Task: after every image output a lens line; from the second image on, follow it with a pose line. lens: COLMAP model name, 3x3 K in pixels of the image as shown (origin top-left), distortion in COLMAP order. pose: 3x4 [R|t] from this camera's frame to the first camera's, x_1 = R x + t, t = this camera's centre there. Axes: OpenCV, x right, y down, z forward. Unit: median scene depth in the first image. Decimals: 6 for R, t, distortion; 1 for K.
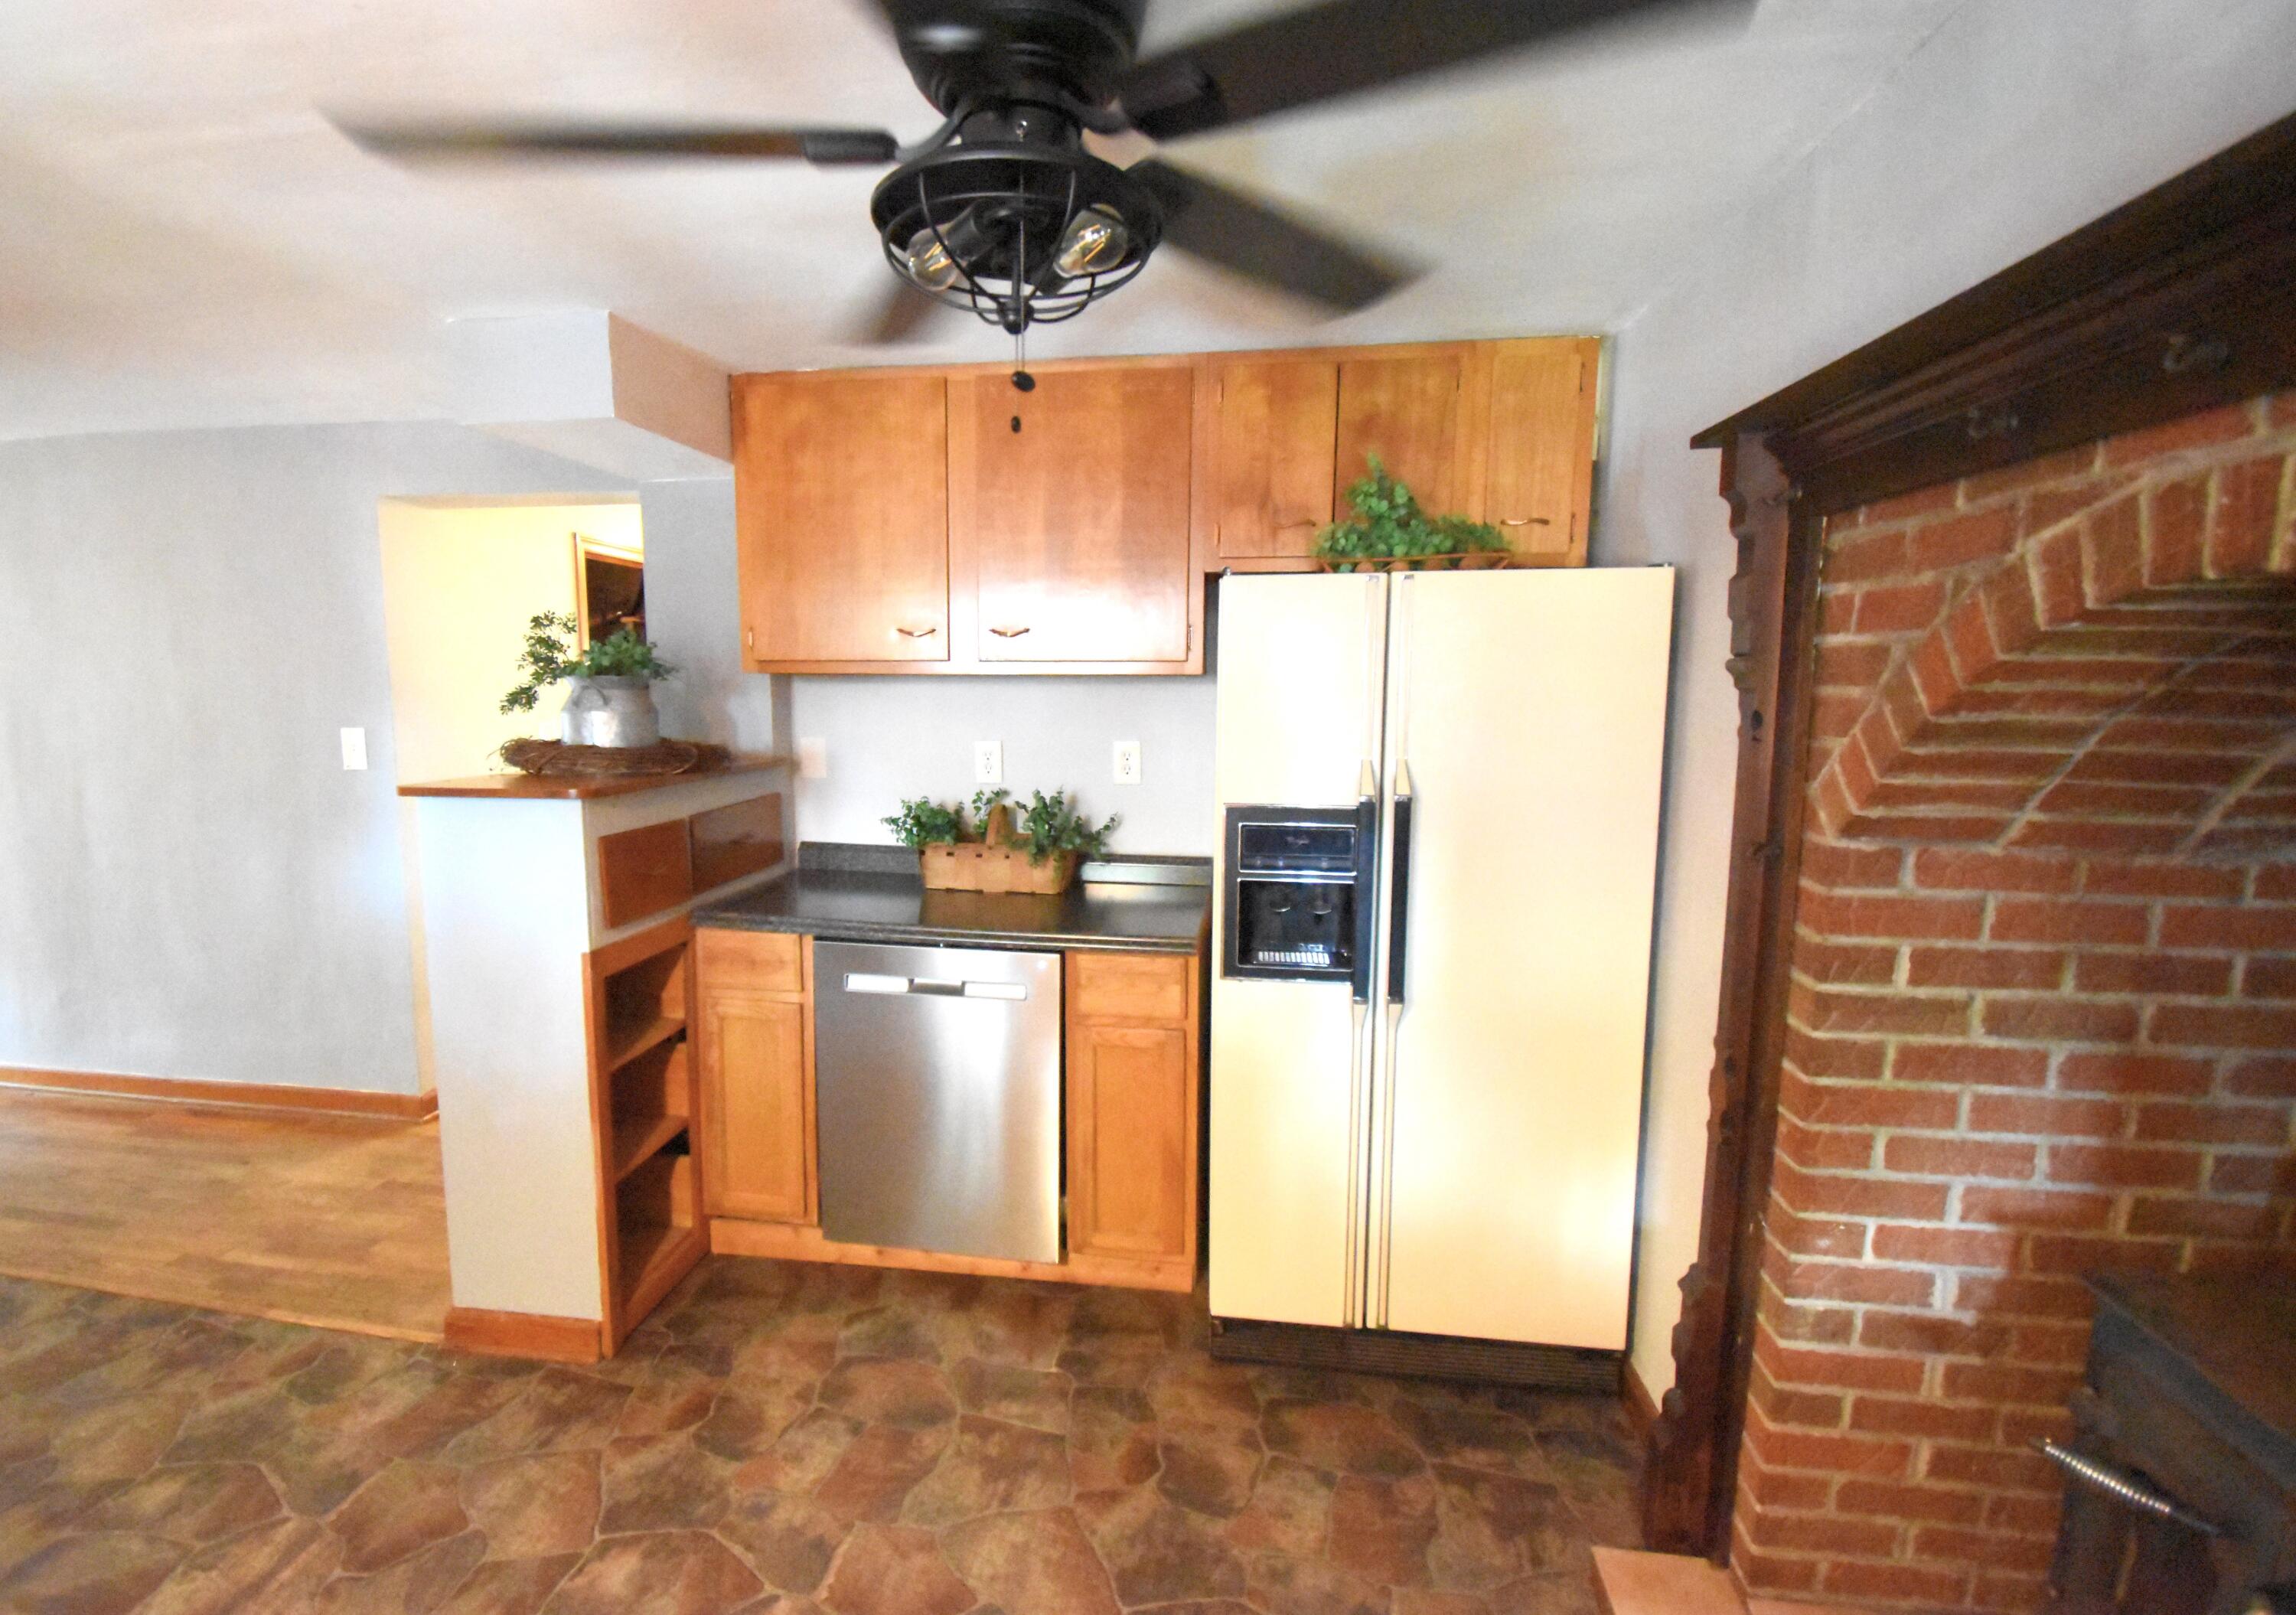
lens RADIAL K [[1077.3, 0, 1081.9], [0, 1077.3, 814.0], [0, 0, 1]] dist [0.000929, -0.016173]
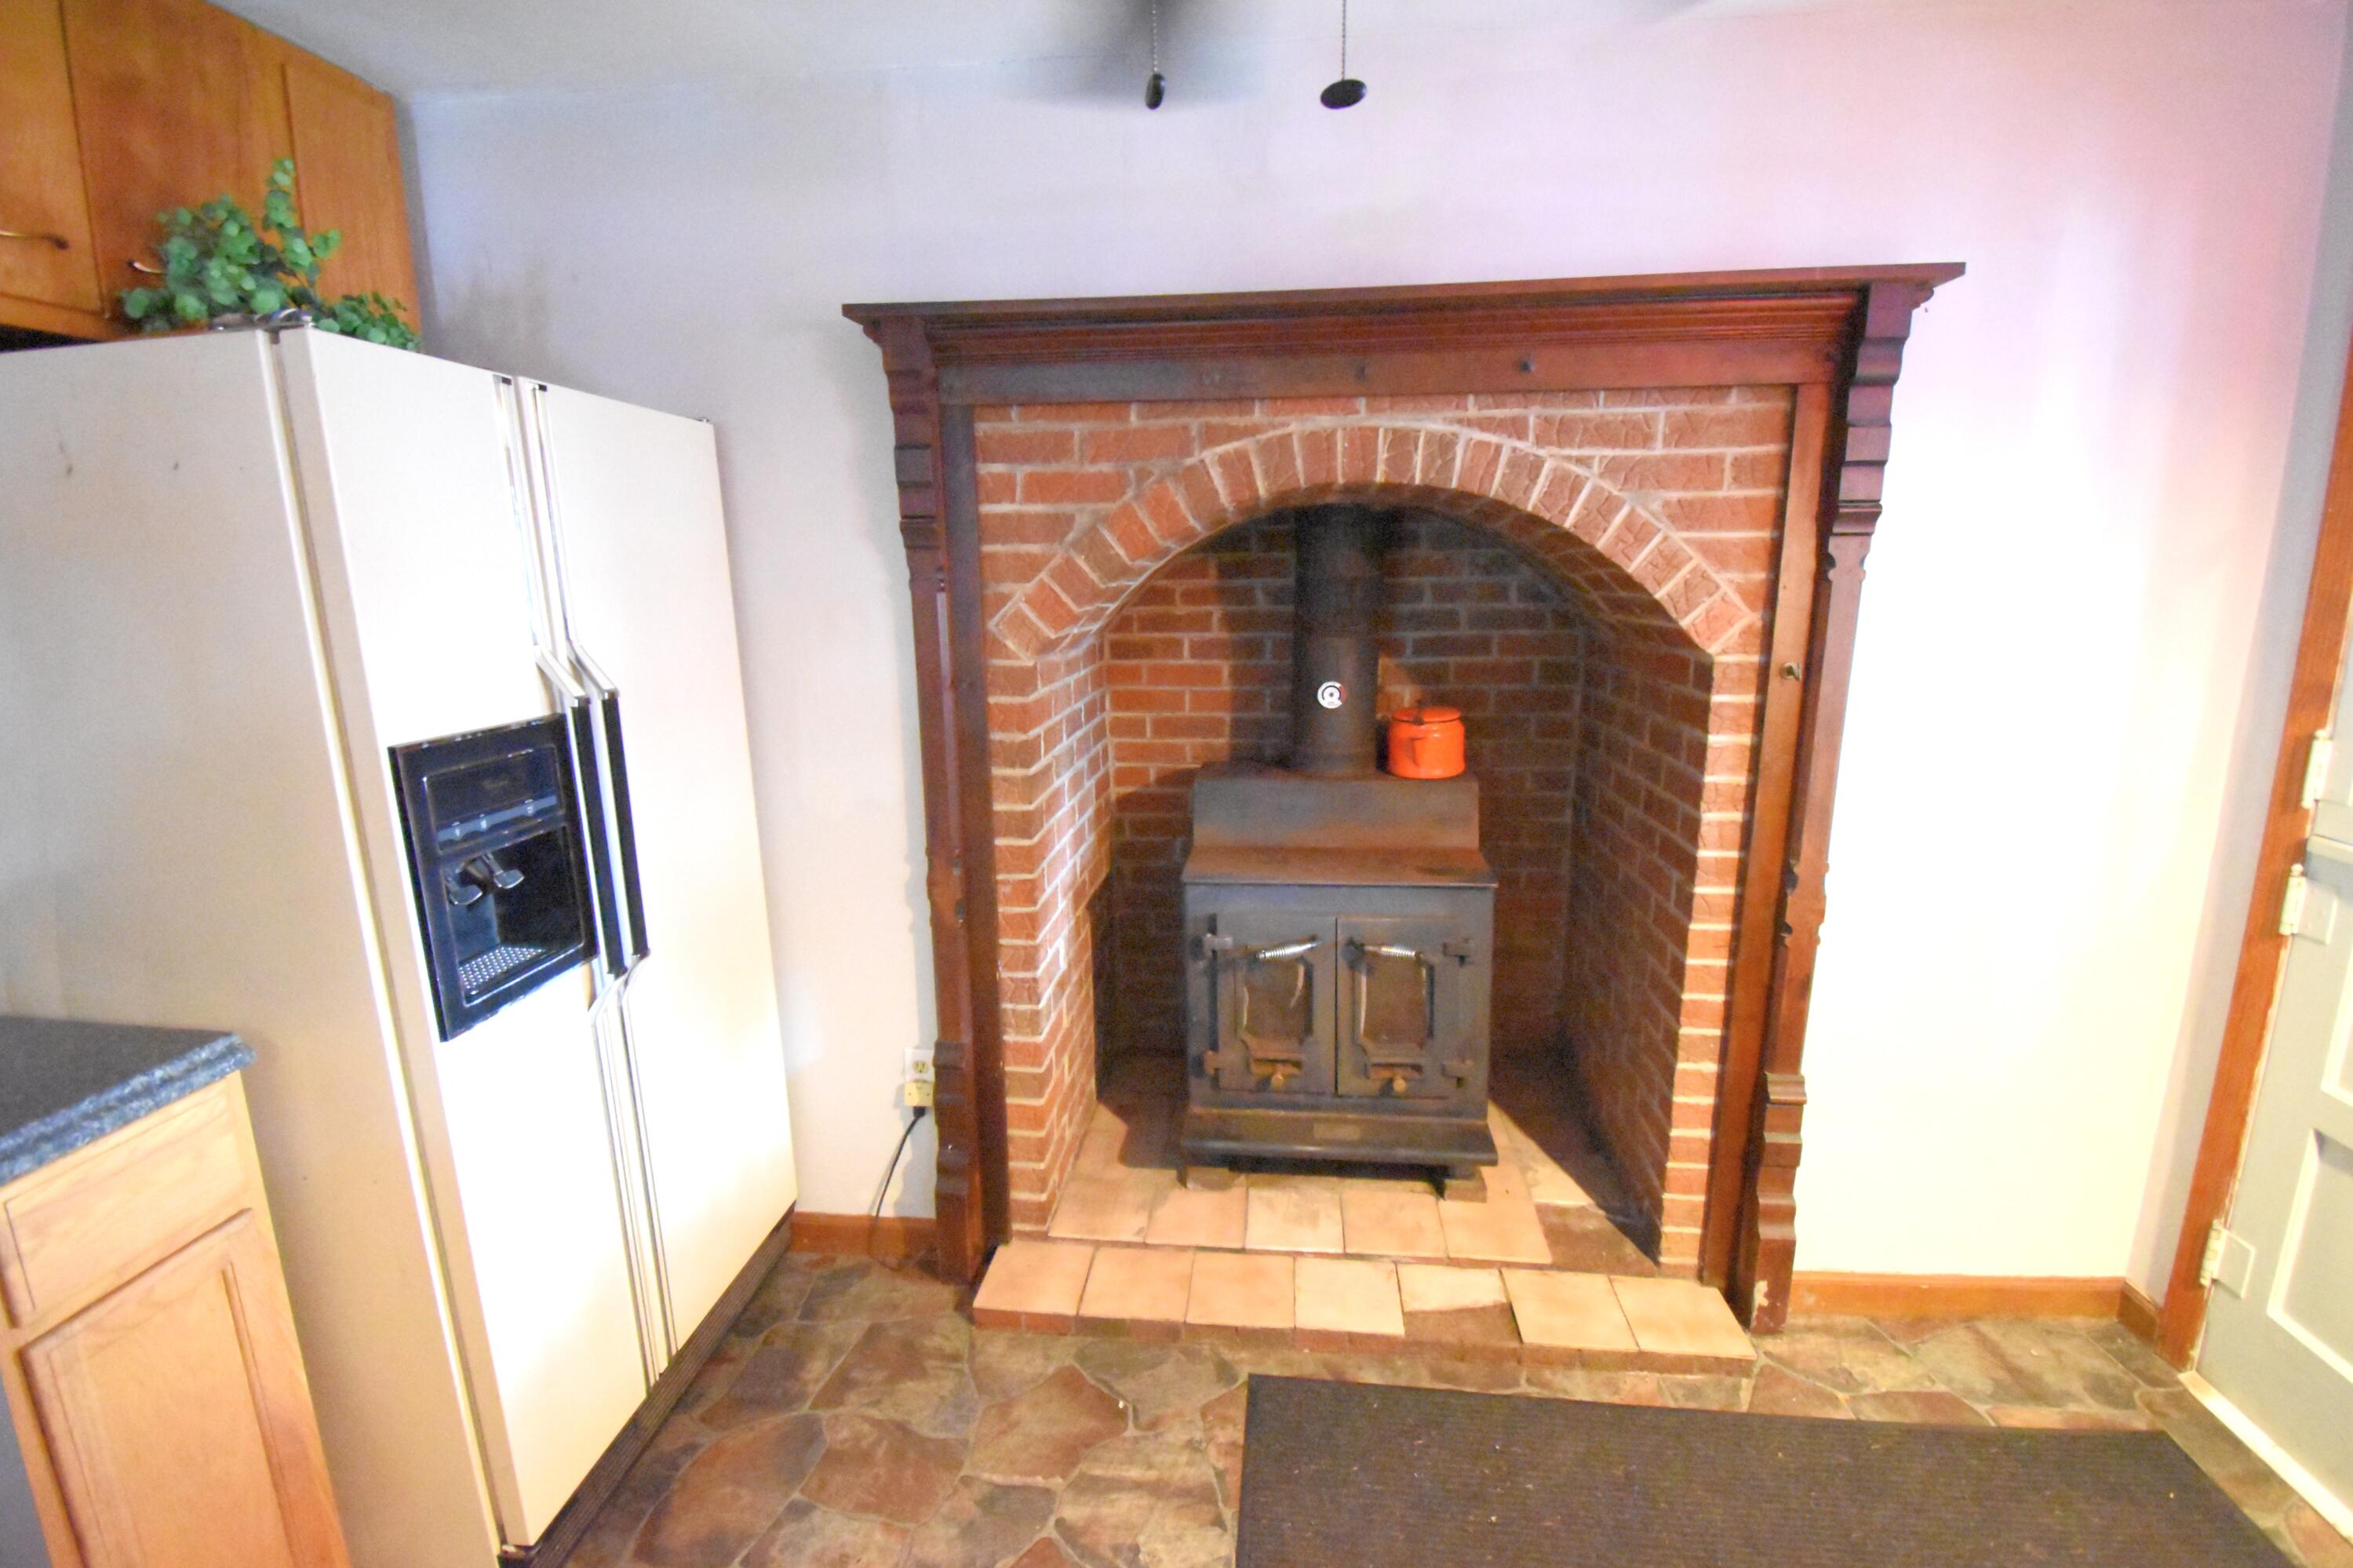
lens RADIAL K [[1051.9, 0, 1178.1], [0, 1051.9, 790.9], [0, 0, 1]] dist [0.011871, -0.020073]
pose [[-0.058447, -0.202674, 0.977500, -0.645334], [0.136728, 0.968322, 0.208946, -0.068890], [-0.988883, 0.145864, -0.028884, 0.891342]]
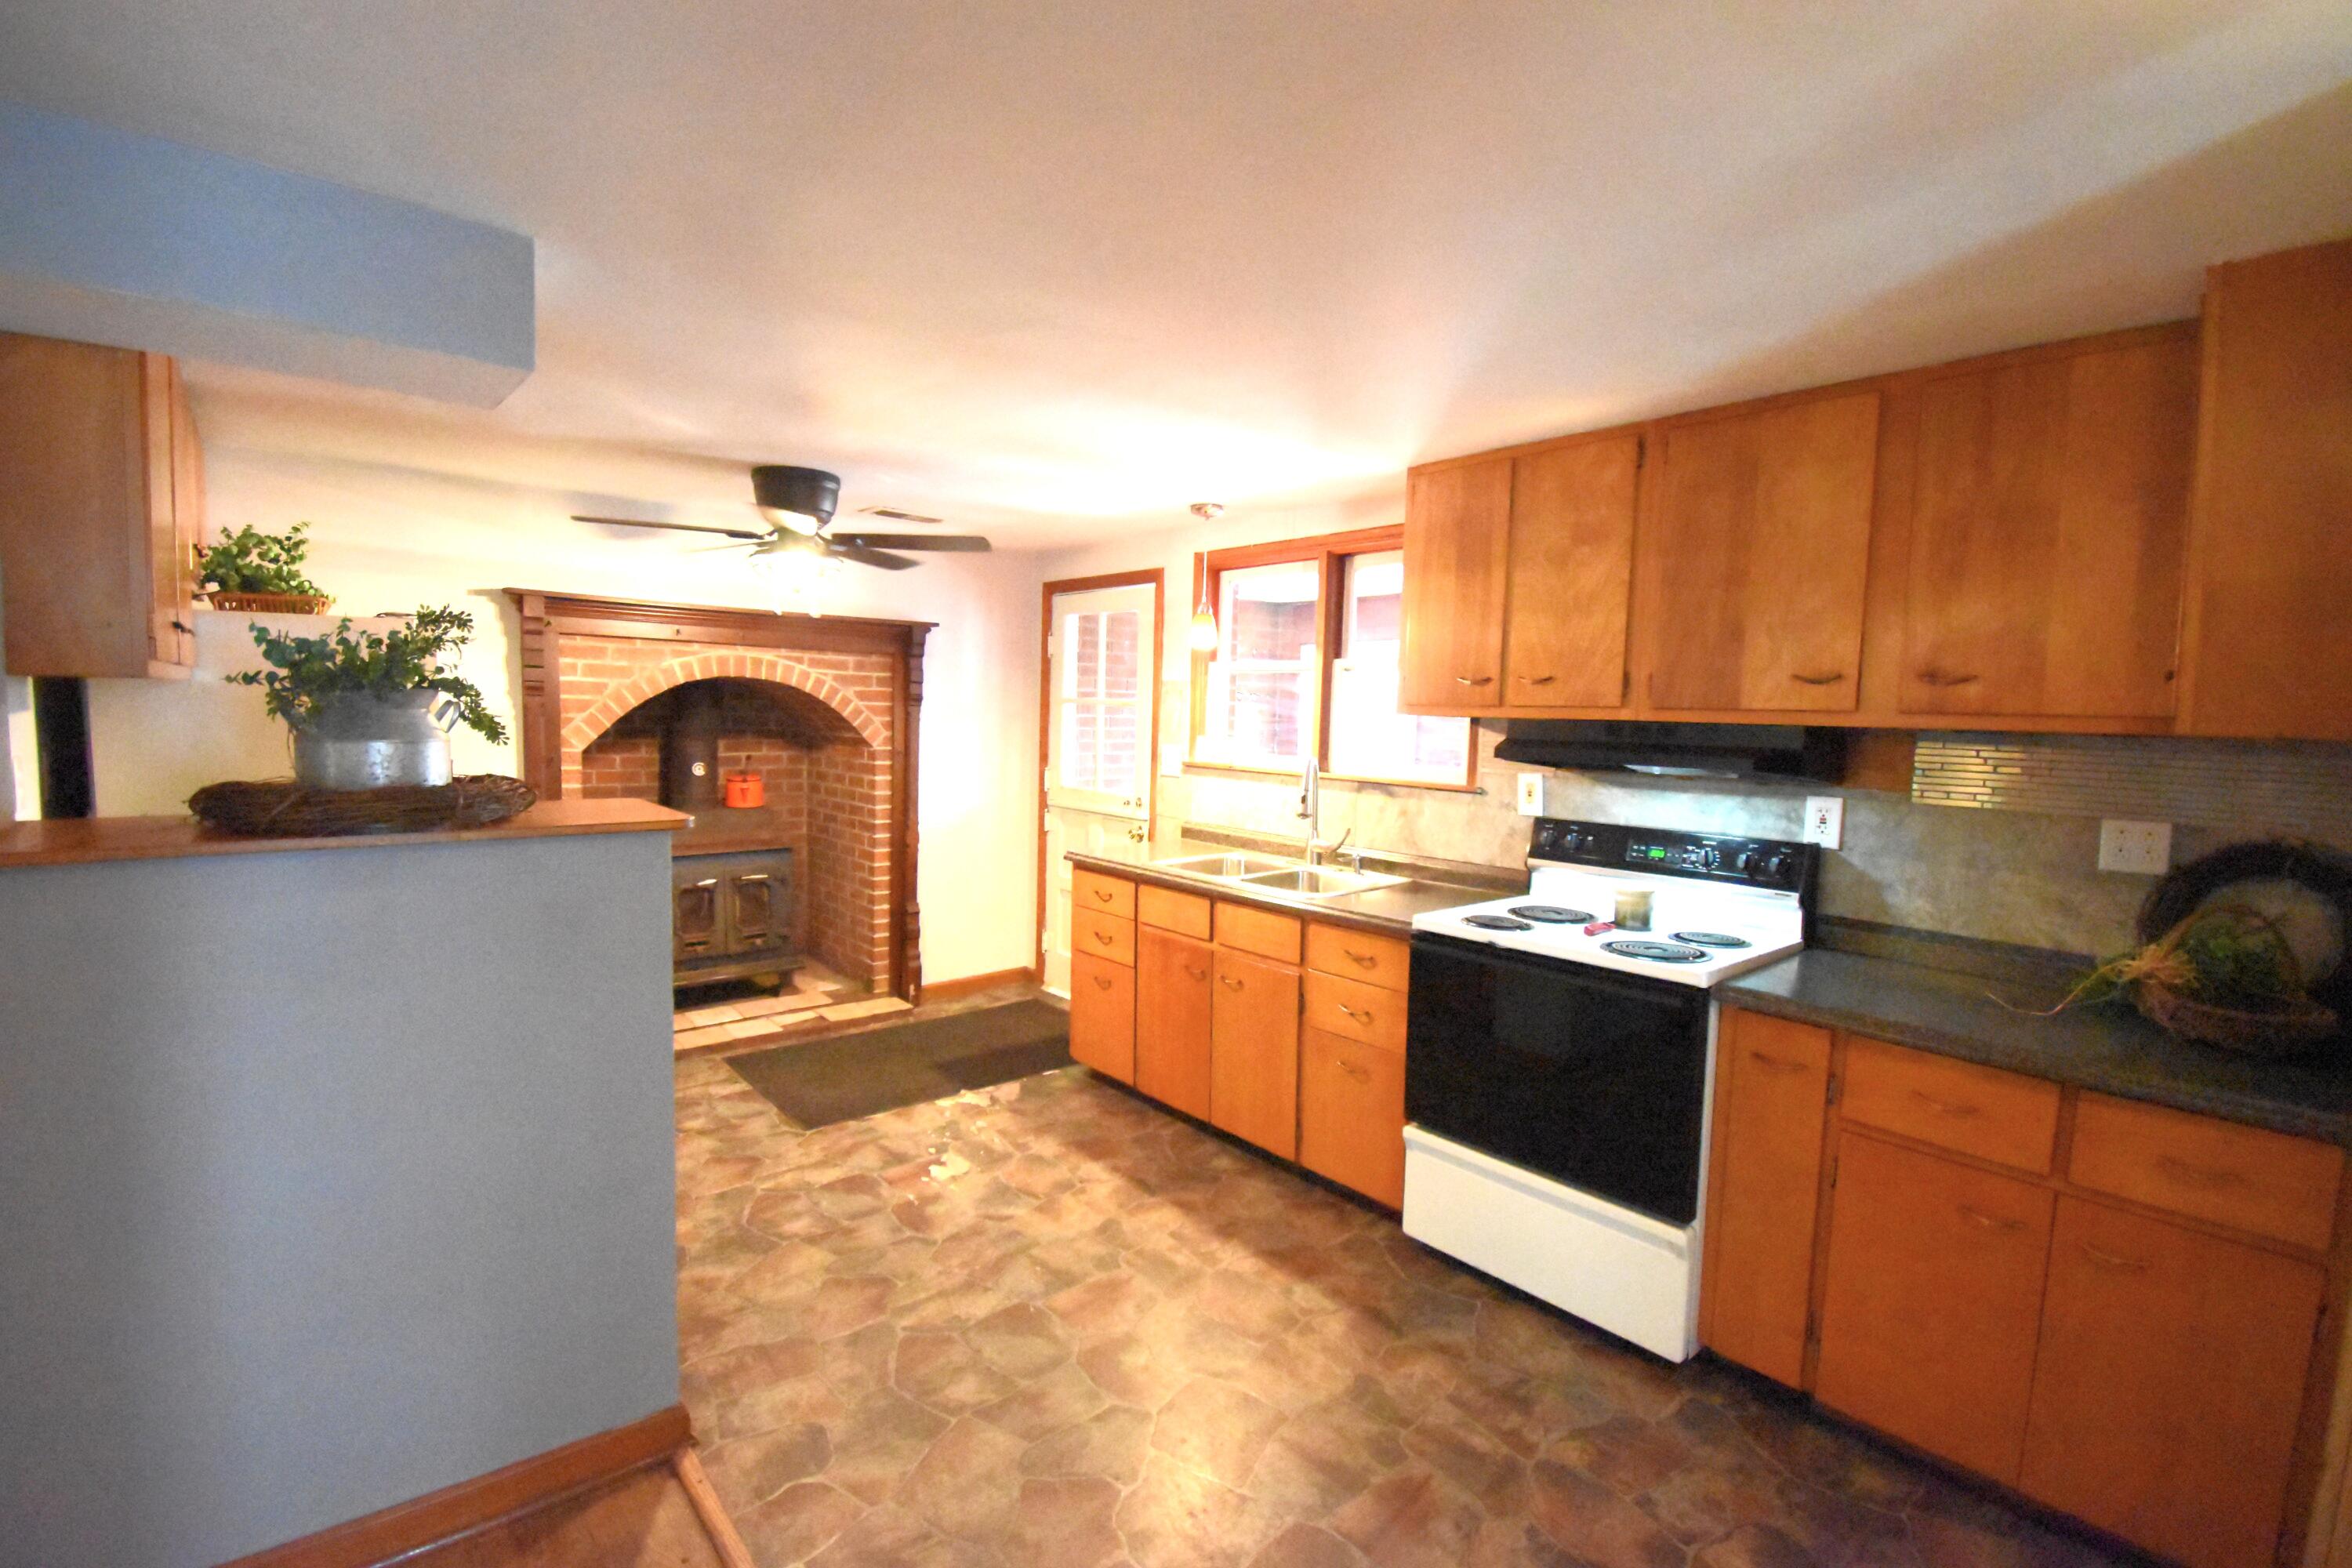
lens RADIAL K [[1048.5, 0, 1182.6], [0, 1048.5, 796.7], [0, 0, 1]] dist [0.001038, 0.000037]
pose [[-0.771857, -0.074954, 0.631363, -2.341433], [0.051721, 0.982333, 0.179851, -0.274698], [-0.633689, 0.171474, -0.754344, 2.152356]]
